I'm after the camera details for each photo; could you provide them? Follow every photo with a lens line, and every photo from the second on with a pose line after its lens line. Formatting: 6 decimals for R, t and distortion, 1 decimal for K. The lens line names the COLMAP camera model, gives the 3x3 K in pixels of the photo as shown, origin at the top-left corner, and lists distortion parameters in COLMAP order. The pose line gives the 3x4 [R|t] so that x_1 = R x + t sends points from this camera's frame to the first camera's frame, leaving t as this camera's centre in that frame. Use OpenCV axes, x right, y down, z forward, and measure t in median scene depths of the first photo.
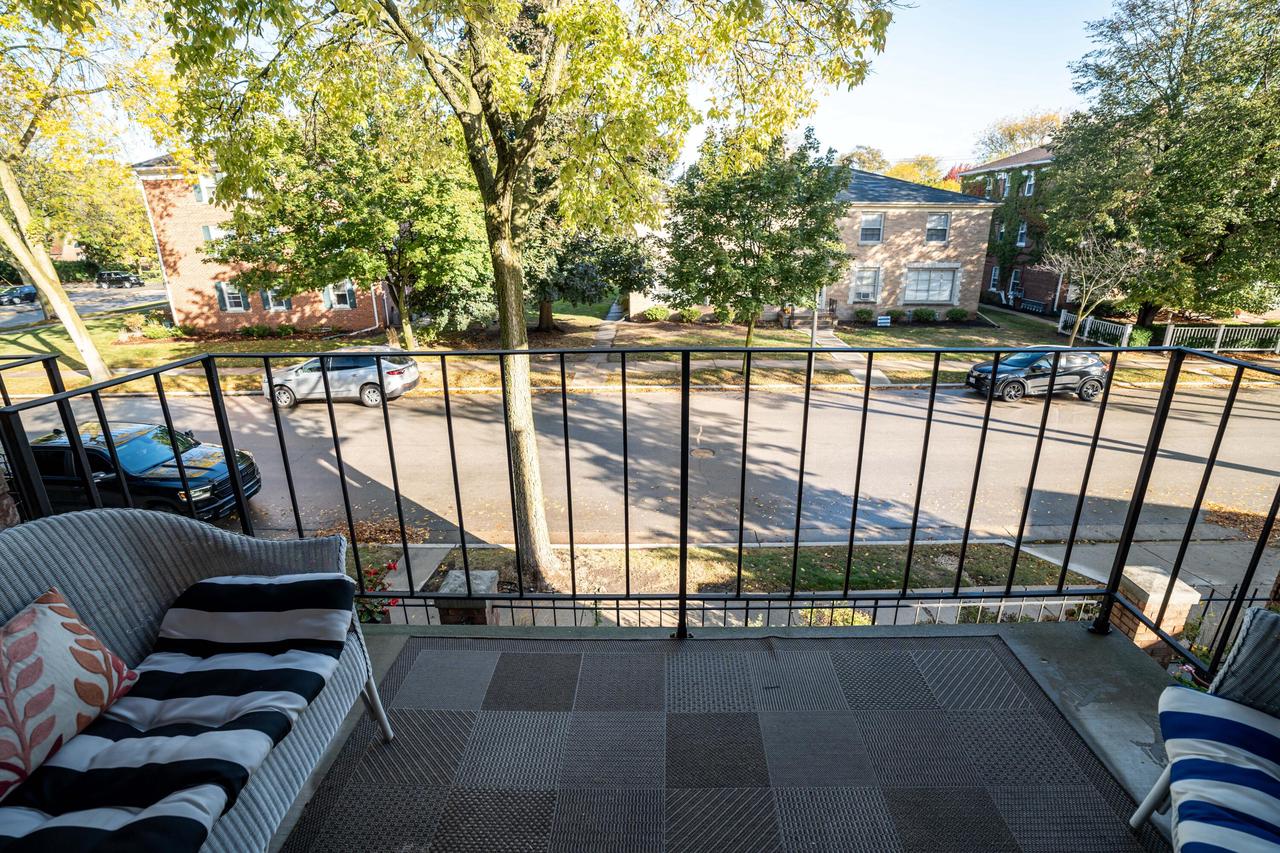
lens RADIAL K [[619.0, 0, 636.7], [0, 619.0, 423.6], [0, 0, 1]] dist [-0.005822, 0.000101]
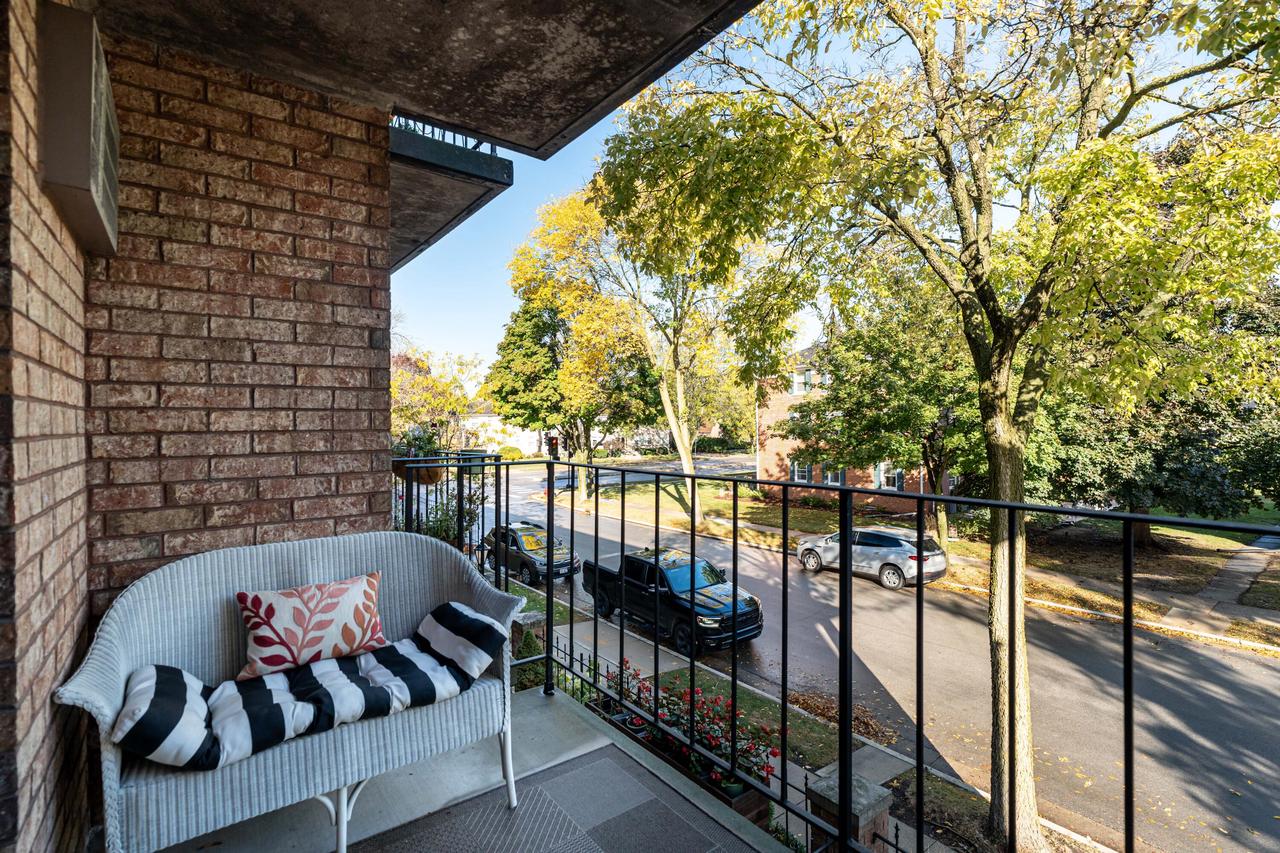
lens RADIAL K [[619.0, 0, 636.7], [0, 619.0, 423.6], [0, 0, 1]] dist [-0.005822, 0.000101]
pose [[0.633099, 0.018595, -0.773847, 0.078429], [-0.250641, 0.950778, -0.182207, 0.003006], [0.732369, 0.309313, 0.606598, 0.042881]]
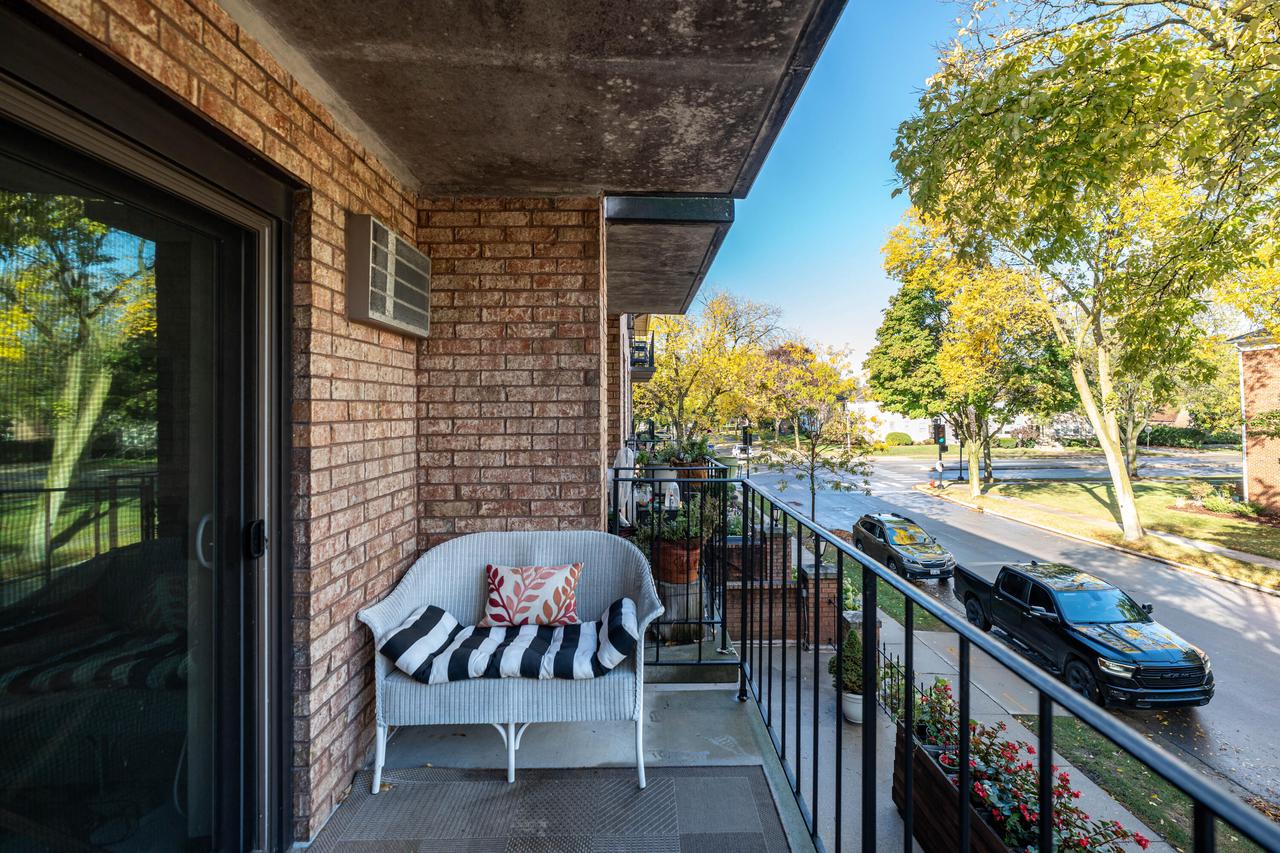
lens RADIAL K [[600.0, 0, 639.1], [0, 600.0, 394.2], [0, 0, 1]] dist [-0.008192, 0.000231]
pose [[0.044991, 0.001633, -0.998986, 0.113790], [-0.310083, 0.950628, -0.012411, -0.032215], [0.949644, 0.310327, 0.043276, 0.099840]]
